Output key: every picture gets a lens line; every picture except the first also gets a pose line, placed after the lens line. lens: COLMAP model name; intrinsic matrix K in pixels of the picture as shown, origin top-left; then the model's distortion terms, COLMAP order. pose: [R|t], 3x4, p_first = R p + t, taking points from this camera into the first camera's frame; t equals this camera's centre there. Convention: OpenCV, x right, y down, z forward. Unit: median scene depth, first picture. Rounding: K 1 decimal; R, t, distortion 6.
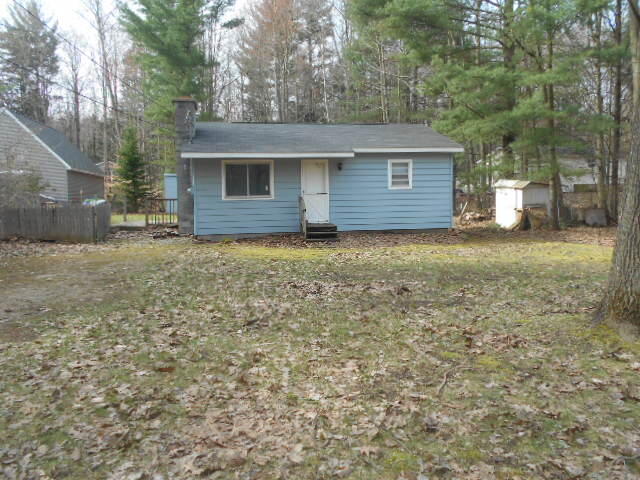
lens RADIAL K [[550.5, 0, 320.0], [0, 550.5, 240.0], [0, 0, 1]] dist [-0.015401, 0.001690]
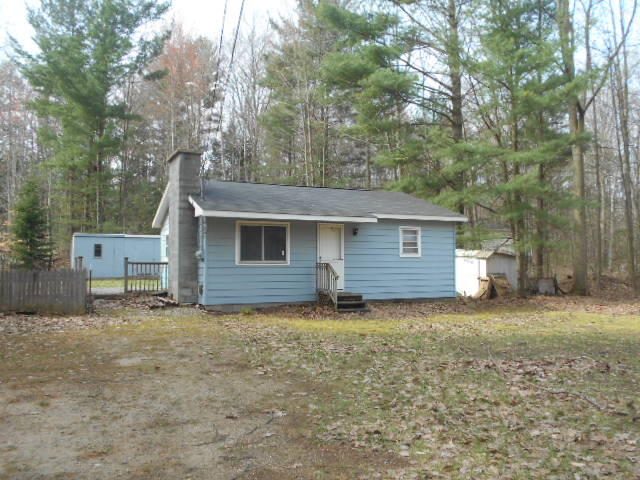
lens RADIAL K [[550.5, 0, 320.0], [0, 550.5, 240.0], [0, 0, 1]] dist [-0.015401, 0.001690]
pose [[0.963443, 0.029002, 0.266338, -0.274674], [0.003388, 0.992725, -0.120354, -0.005430], [-0.267891, 0.116857, 0.956336, 0.109660]]
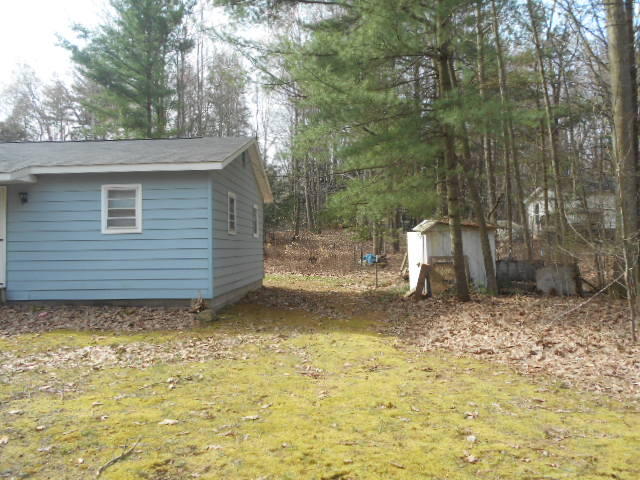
lens RADIAL K [[550.5, 0, 320.0], [0, 550.5, 240.0], [0, 0, 1]] dist [-0.015401, 0.001690]
pose [[0.972971, 0.000182, -0.230927, 0.509200], [-0.019315, 0.996559, -0.080598, -0.041129], [0.230118, 0.082880, 0.969627, 0.474115]]
